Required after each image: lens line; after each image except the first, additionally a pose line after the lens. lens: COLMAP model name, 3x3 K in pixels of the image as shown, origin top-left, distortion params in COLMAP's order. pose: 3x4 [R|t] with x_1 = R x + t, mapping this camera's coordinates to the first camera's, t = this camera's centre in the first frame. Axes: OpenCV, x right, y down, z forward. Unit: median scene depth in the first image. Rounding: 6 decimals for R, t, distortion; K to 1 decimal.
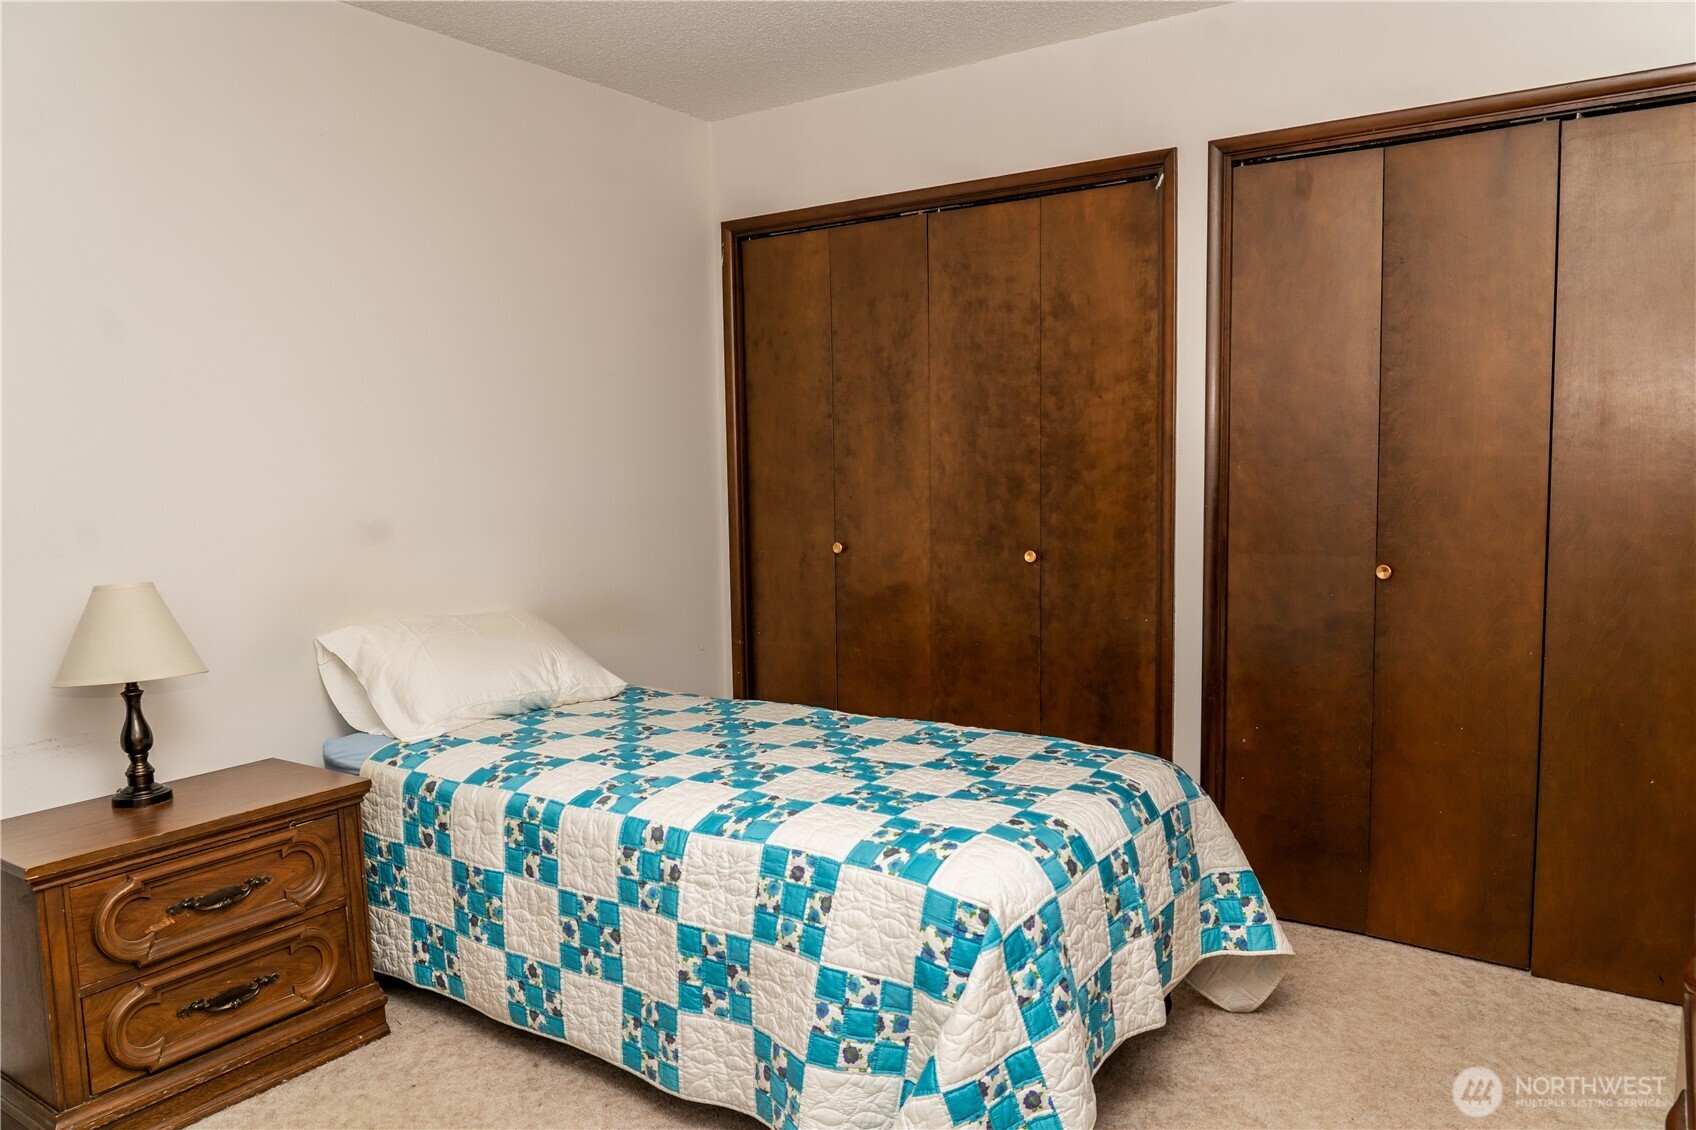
lens RADIAL K [[1163.8, 0, 840.0], [0, 1163.8, 571.1], [0, 0, 1]] dist [-0.018059, 0.007856]
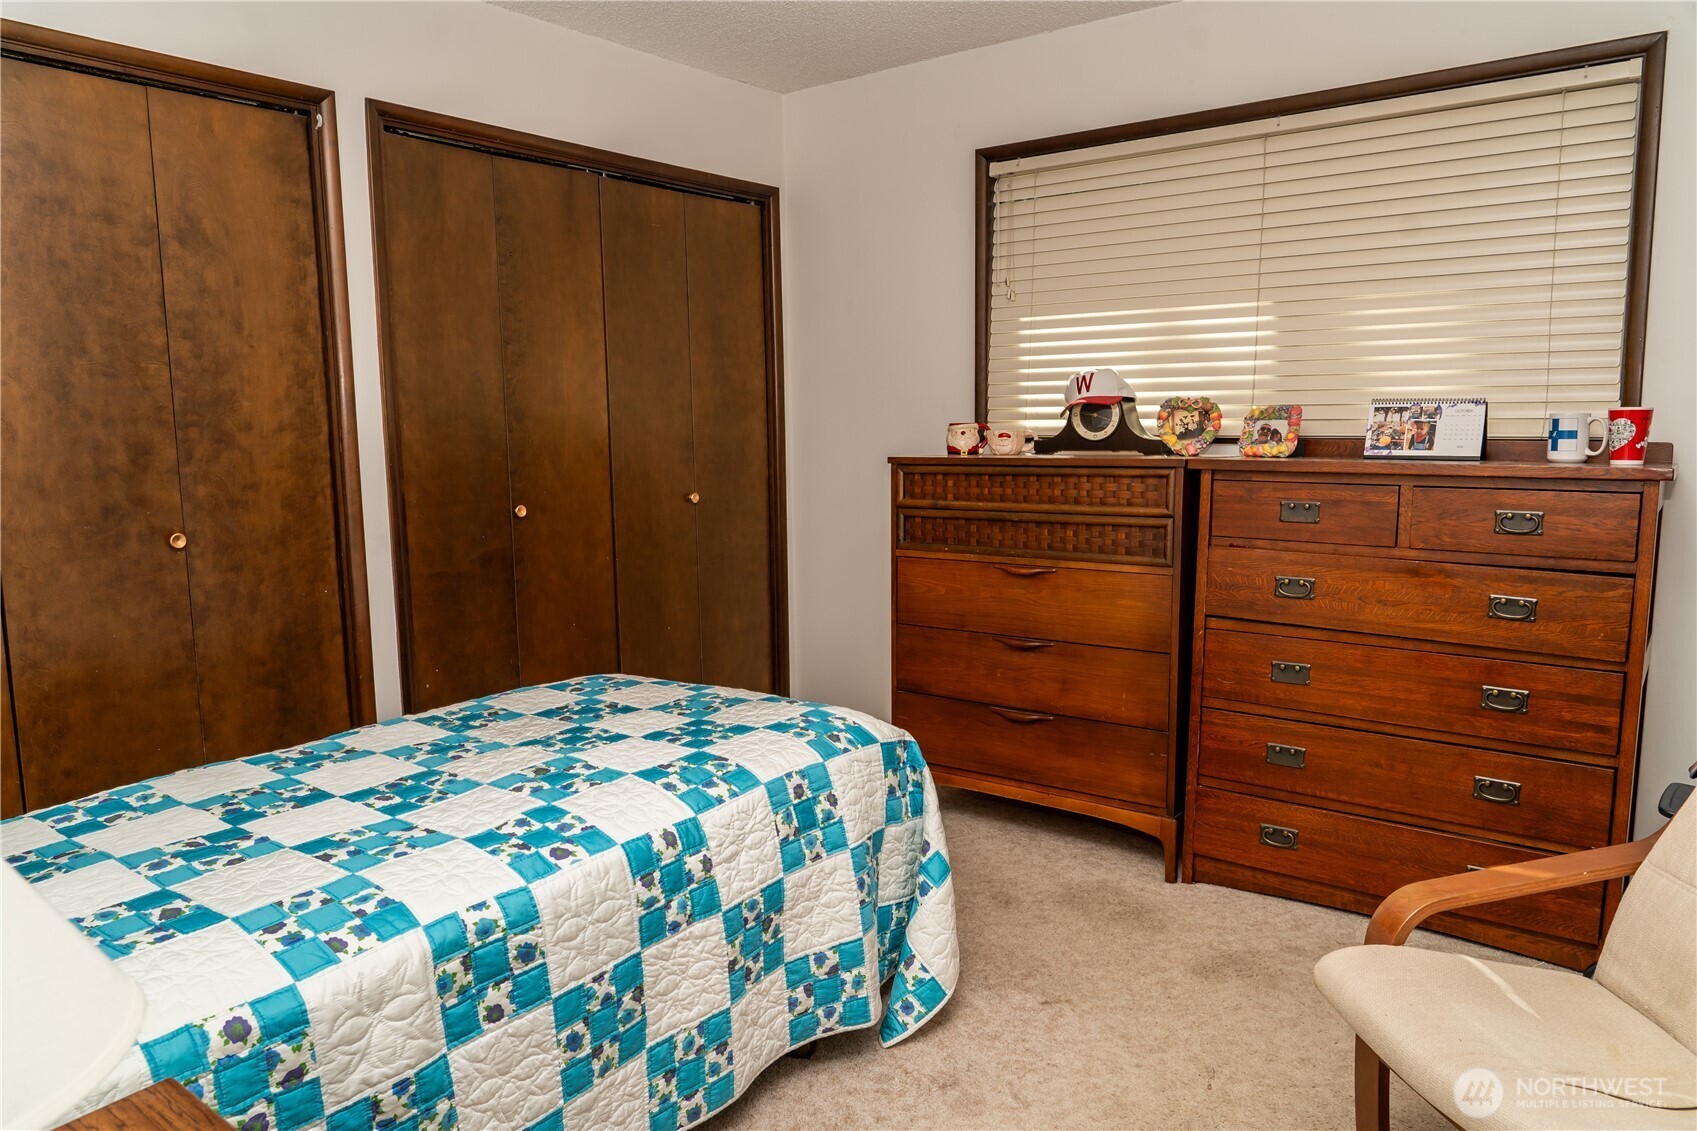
lens RADIAL K [[1164.5, 0, 840.5], [0, 1164.5, 571.6], [0, 0, 1]] dist [-0.018059, 0.007856]
pose [[0.038397, -0.117825, 0.992292, -0.641305], [0.114047, 0.987052, 0.112790, -0.031277], [-0.992733, 0.108837, 0.051338, 0.536564]]
